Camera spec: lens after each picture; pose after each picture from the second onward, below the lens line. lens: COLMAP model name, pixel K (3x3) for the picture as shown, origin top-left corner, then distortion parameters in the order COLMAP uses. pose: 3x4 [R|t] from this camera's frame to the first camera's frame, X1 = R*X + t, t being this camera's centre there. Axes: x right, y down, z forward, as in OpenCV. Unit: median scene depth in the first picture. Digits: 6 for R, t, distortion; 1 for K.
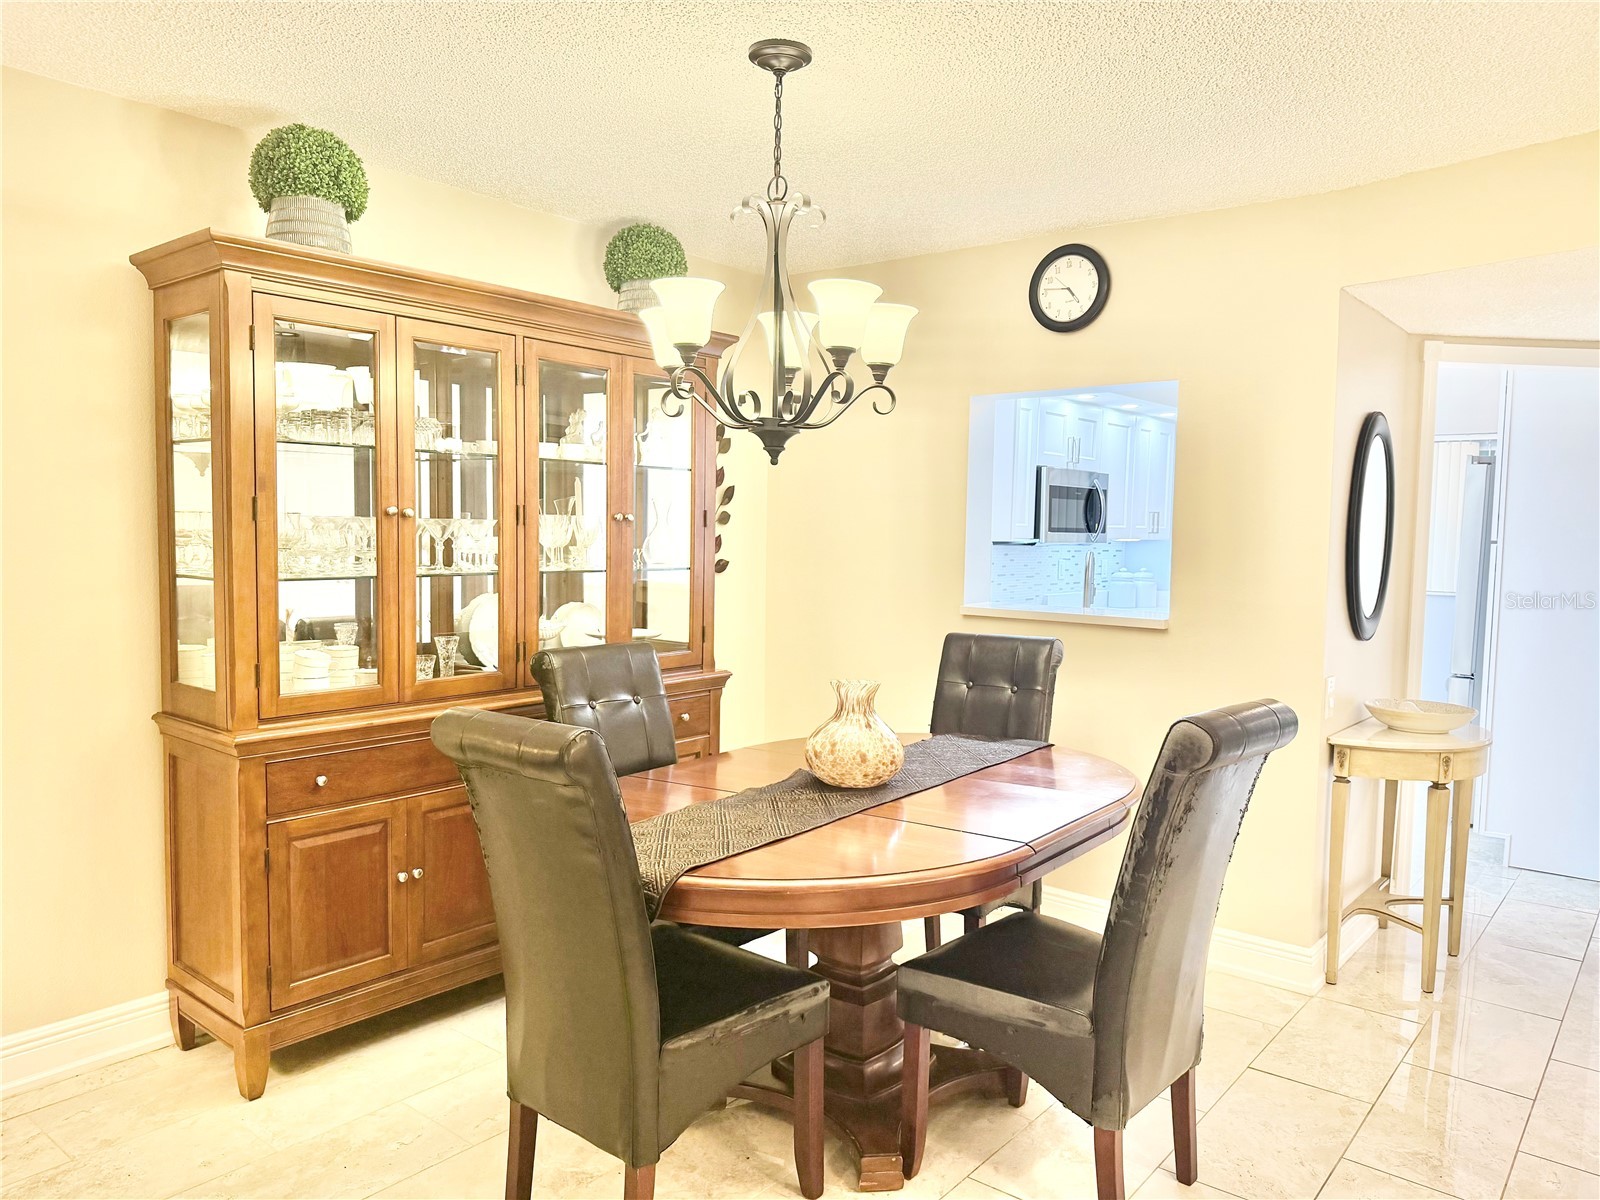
lens RADIAL K [[1116.1, 0, 800.0], [0, 1116.1, 600.0], [0, 0, 1]] dist [0.095098, -0.142377]
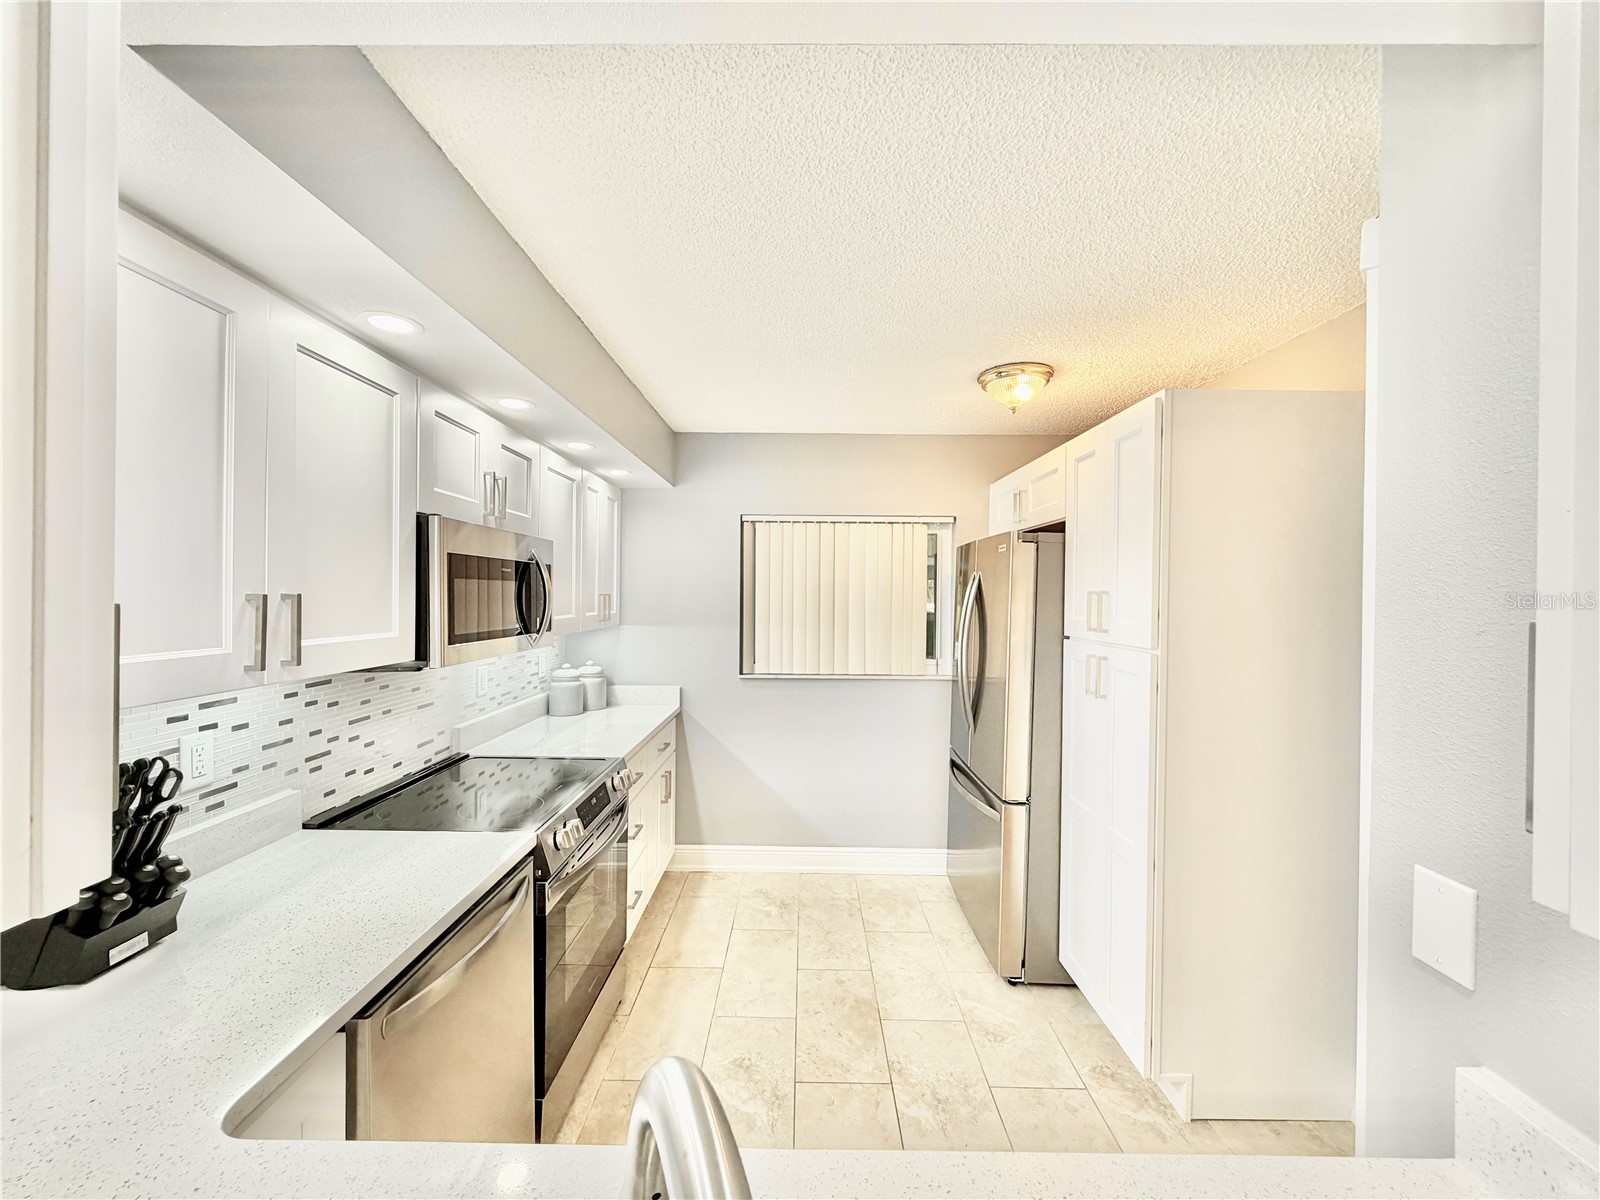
lens RADIAL K [[640.5, 0, 796.4], [0, 640.5, 596.1], [0, 0, 1]] dist [-0.000307, -0.000076]
pose [[0.773323, -0.013736, 0.633864, 0.152674], [0.044979, 0.998435, -0.033238, -0.063101], [-0.632415, 0.054214, 0.772730, 0.645288]]
